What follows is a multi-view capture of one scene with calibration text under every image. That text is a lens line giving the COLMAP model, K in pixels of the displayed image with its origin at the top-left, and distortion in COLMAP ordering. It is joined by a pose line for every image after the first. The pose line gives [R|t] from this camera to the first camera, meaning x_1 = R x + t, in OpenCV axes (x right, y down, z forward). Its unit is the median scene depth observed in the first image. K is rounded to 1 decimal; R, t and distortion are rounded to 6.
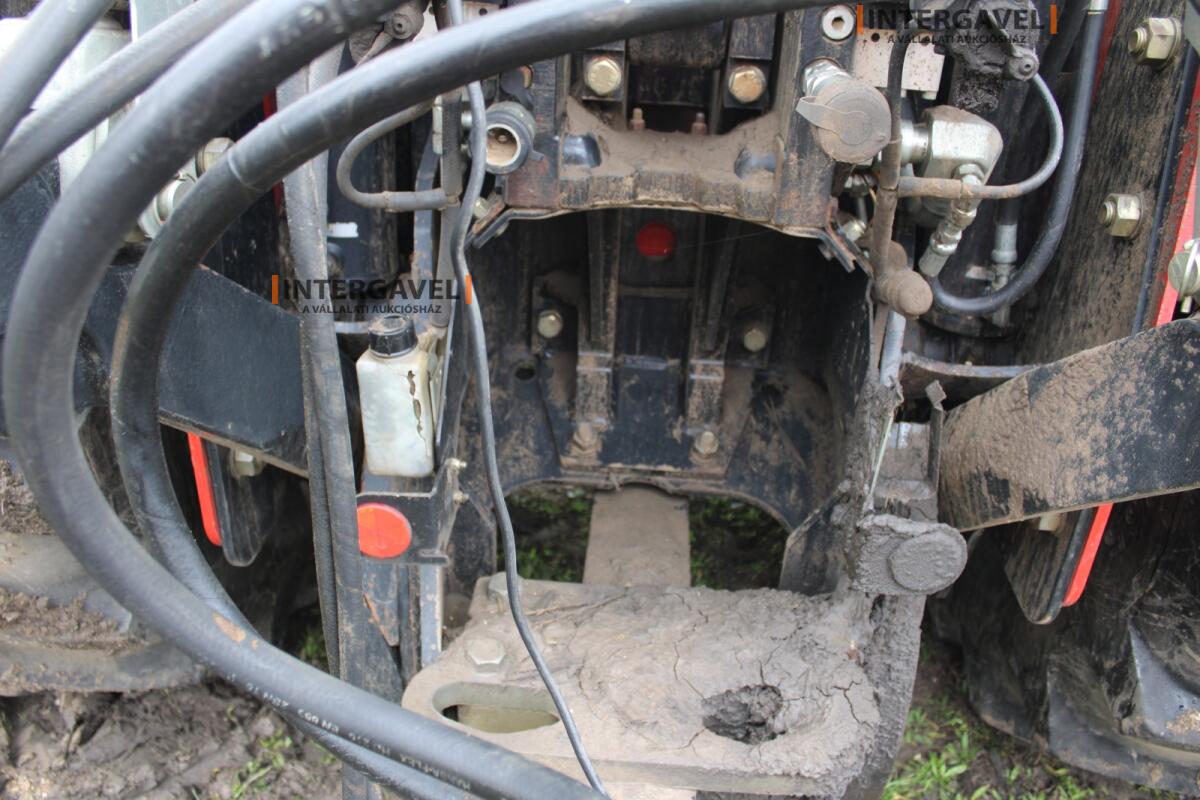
lens RADIAL K [[1004.8, 0, 592.5], [0, 1004.8, 394.0], [0, 0, 1]] dist [-0.155466, 0.134764]
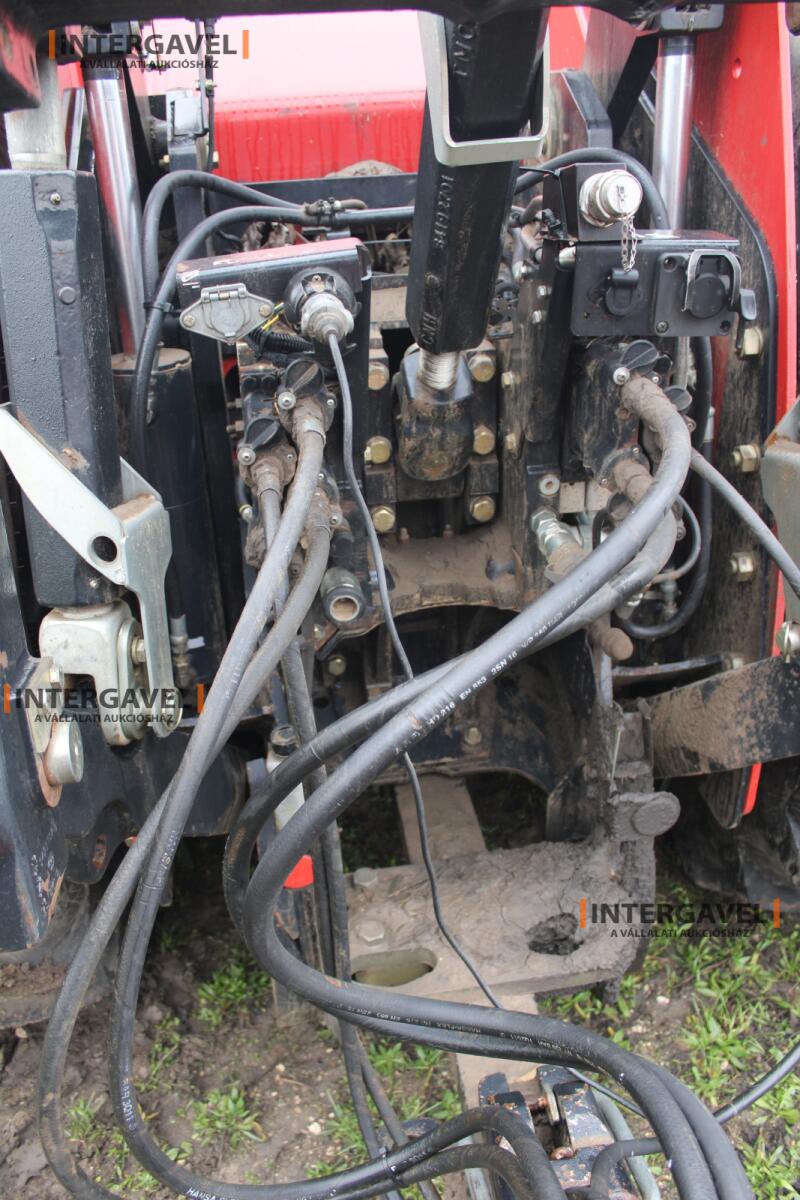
lens RADIAL K [[1004.8, 0, 405.8], [0, 1004.8, 607.3], [0, 0, 1]] dist [-0.155466, 0.134764]
pose [[0.973532, -0.172315, 0.150143, -0.197824], [0.169051, 0.985009, 0.034336, -0.247511], [-0.153809, -0.008046, 0.988068, -0.423786]]
